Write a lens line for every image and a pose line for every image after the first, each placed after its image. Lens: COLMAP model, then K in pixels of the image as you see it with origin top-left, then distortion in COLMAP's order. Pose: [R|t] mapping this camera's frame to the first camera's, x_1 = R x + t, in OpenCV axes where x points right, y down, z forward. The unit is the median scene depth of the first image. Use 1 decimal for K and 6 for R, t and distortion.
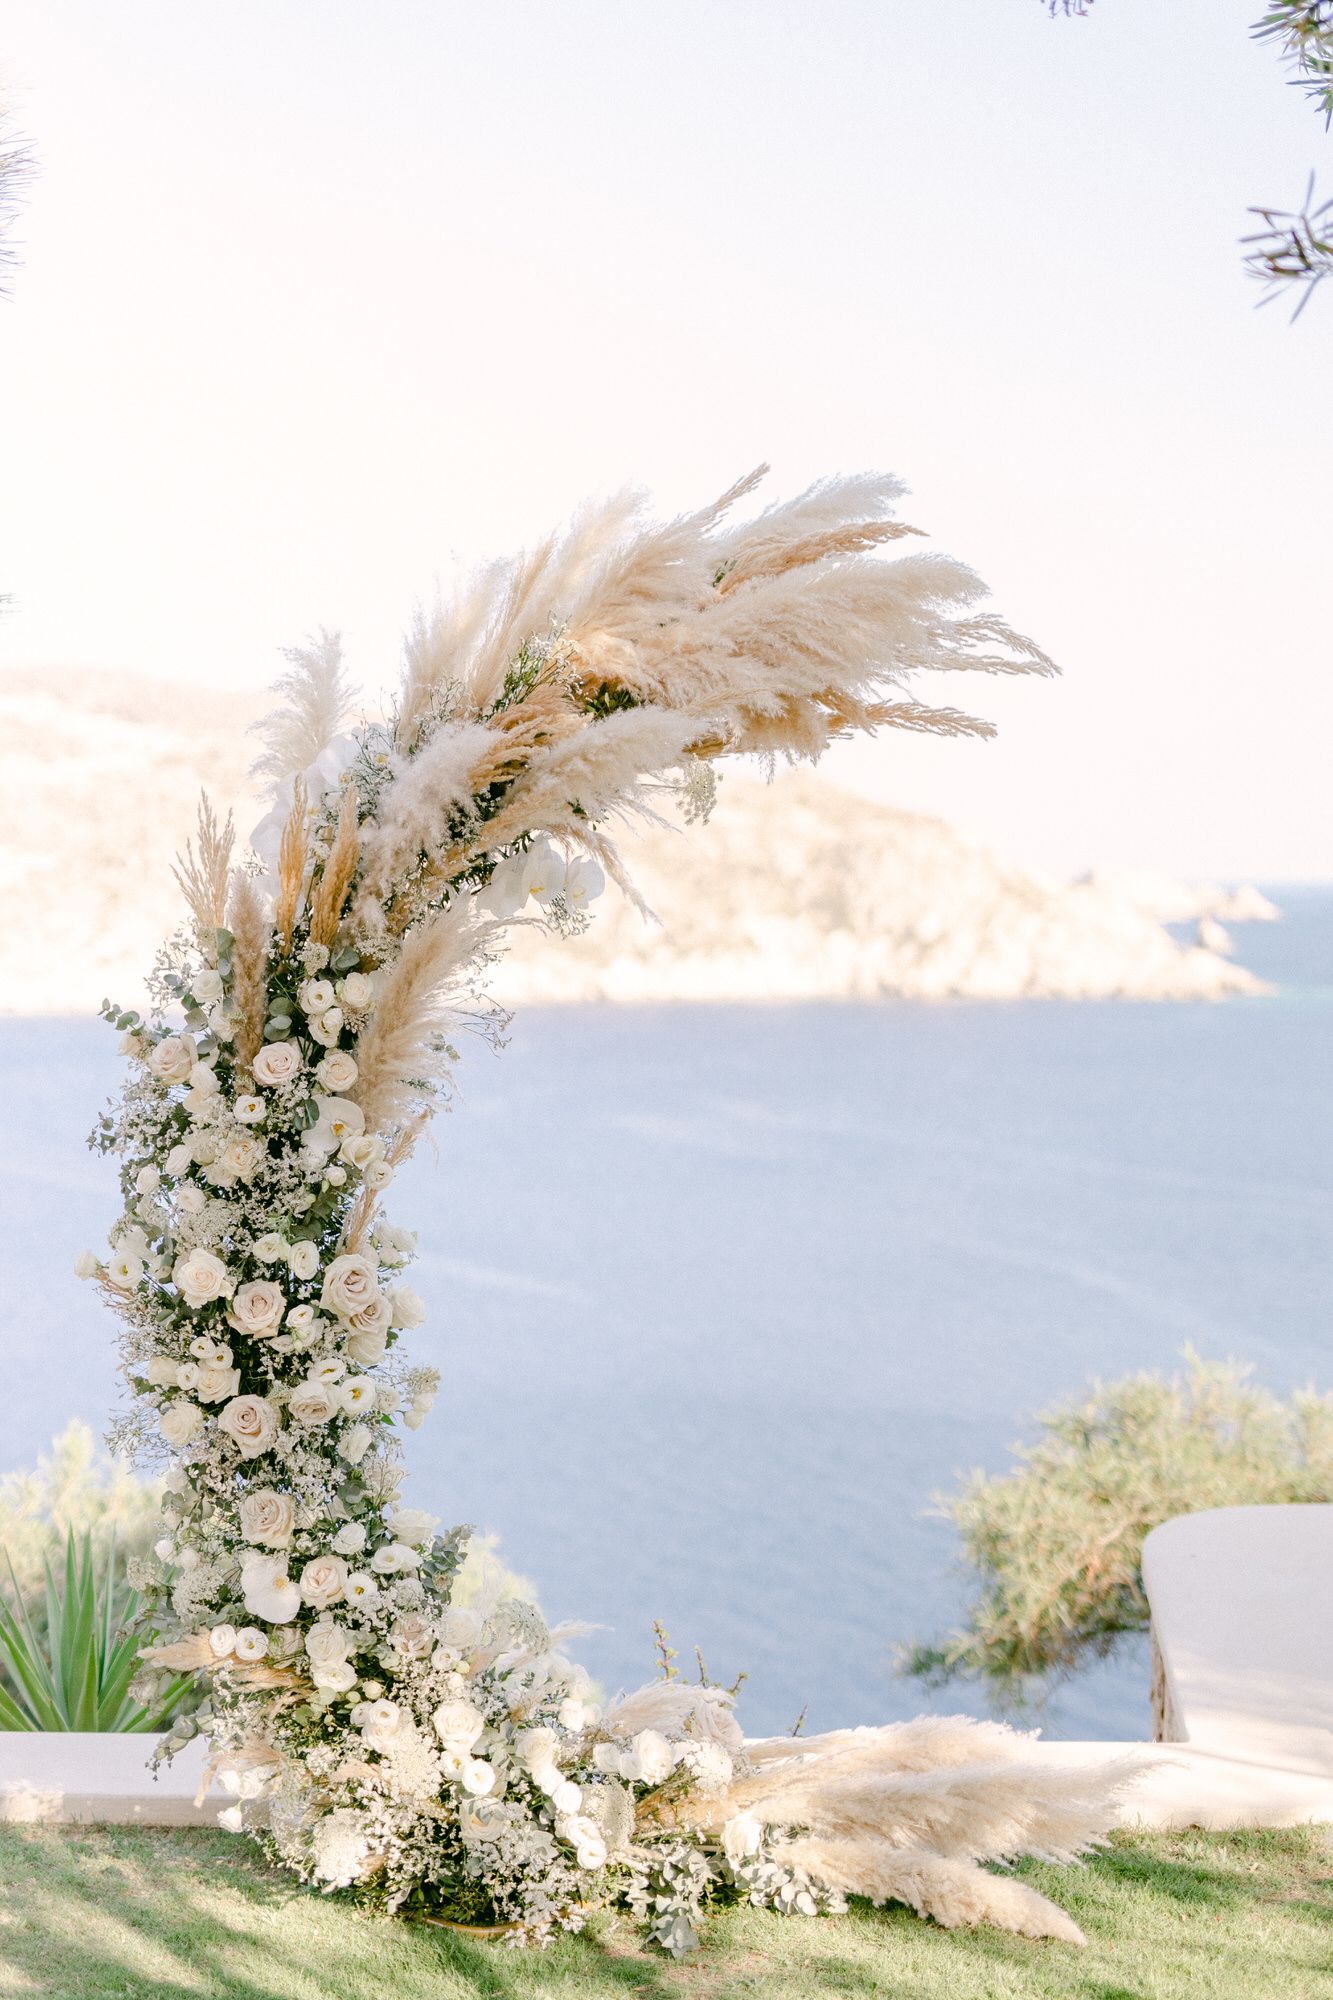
lens RADIAL K [[3018.5, 0, 666.5], [0, 3018.5, 1000.0], [0, 0, 1]] dist [0.116876, -0.037624]
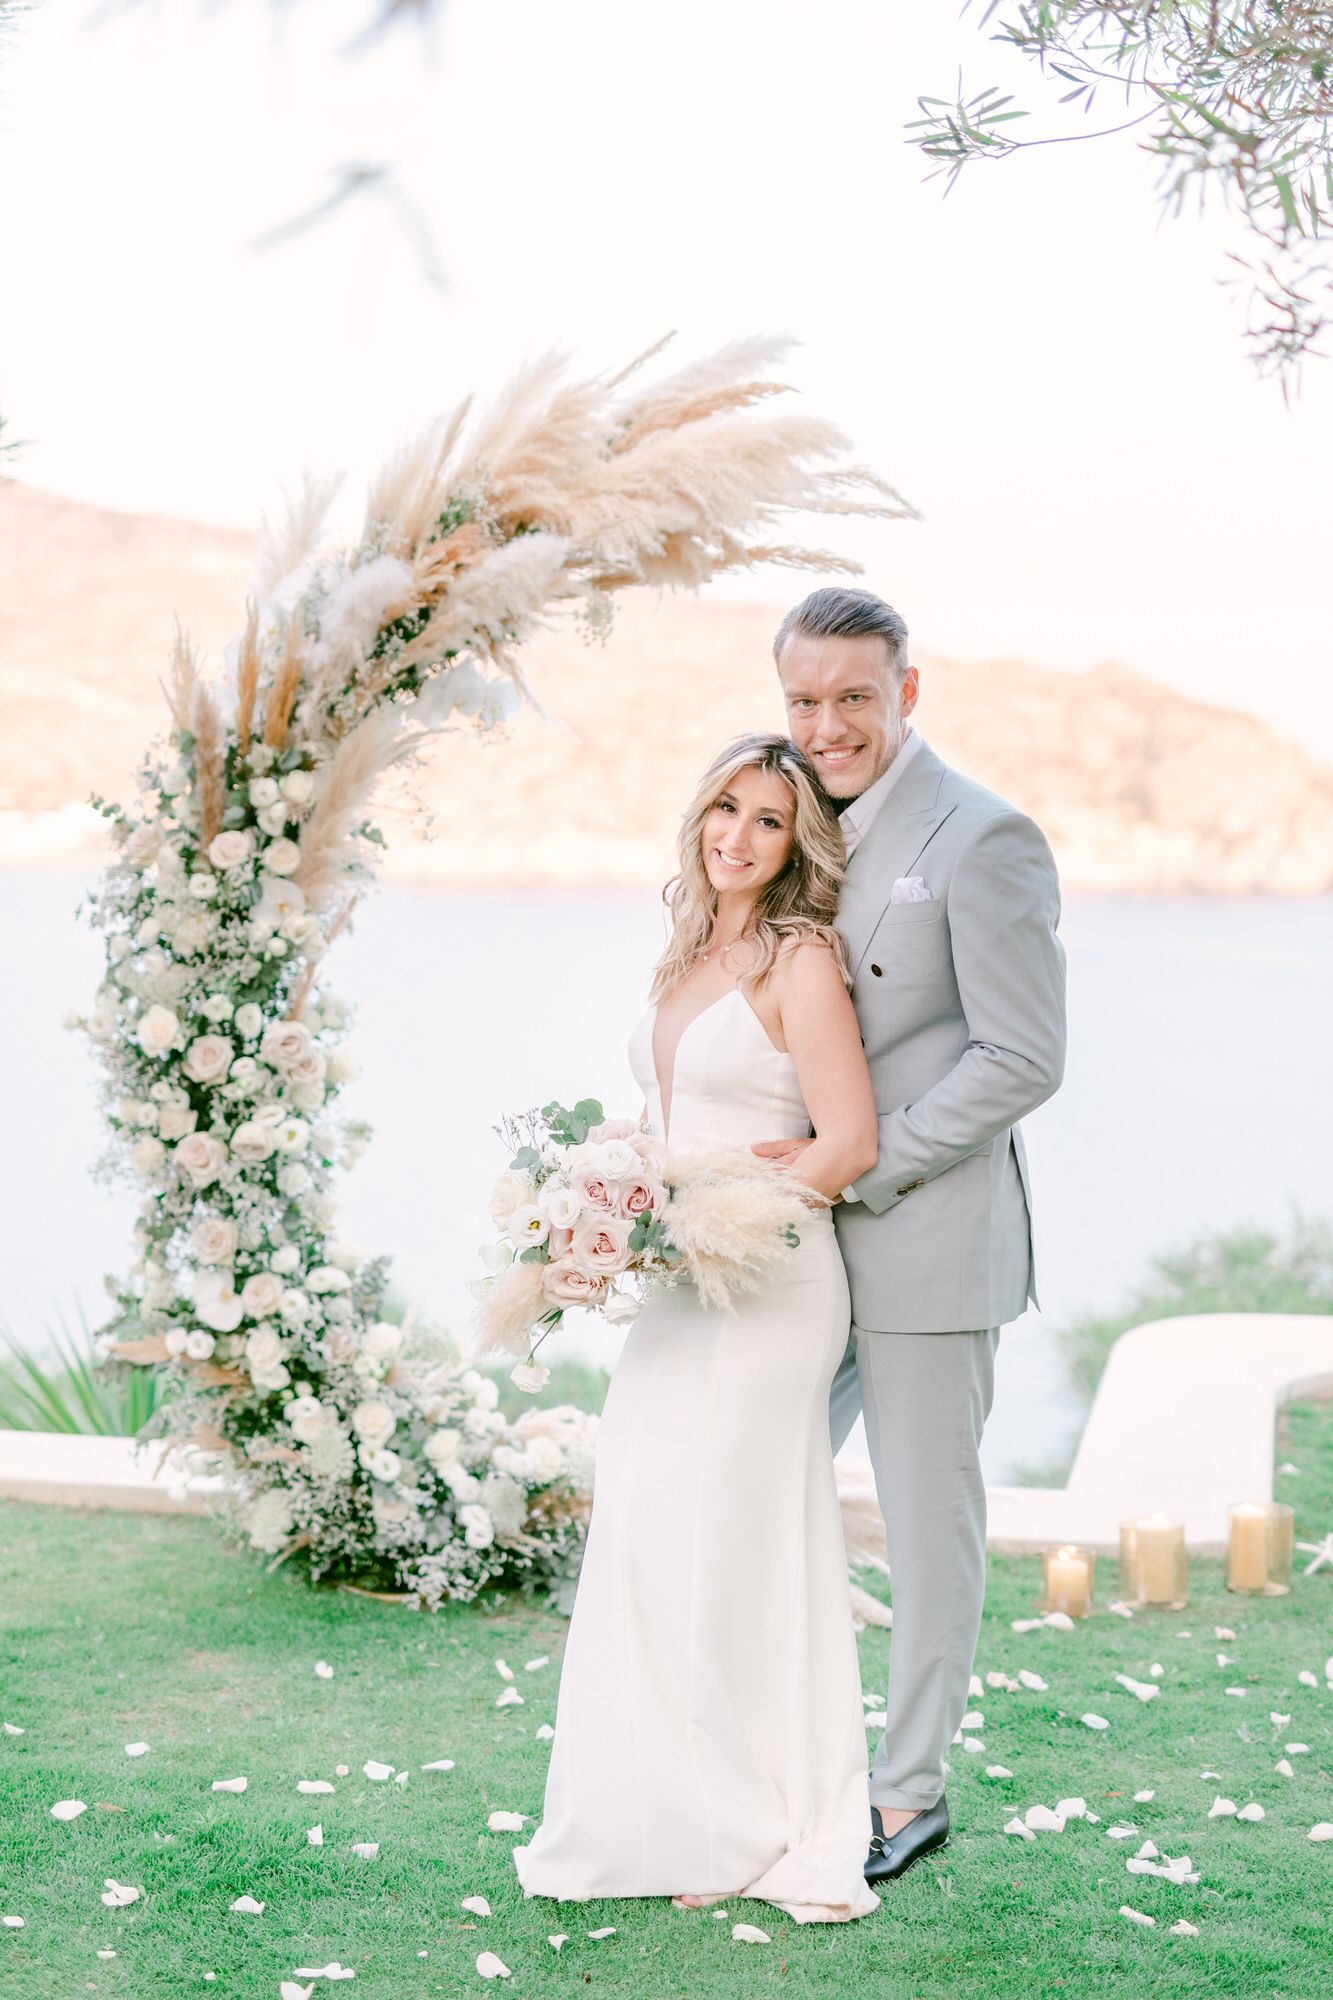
lens RADIAL K [[3018.5, 0, 666.5], [0, 3018.5, 1000.0], [0, 0, 1]] dist [0.116876, -0.037624]
pose [[0.992607, 0.030304, -0.117528, 0.174326], [-0.026497, 0.999077, 0.033821, 0.035111], [0.118445, -0.030457, 0.992493, -0.130766]]
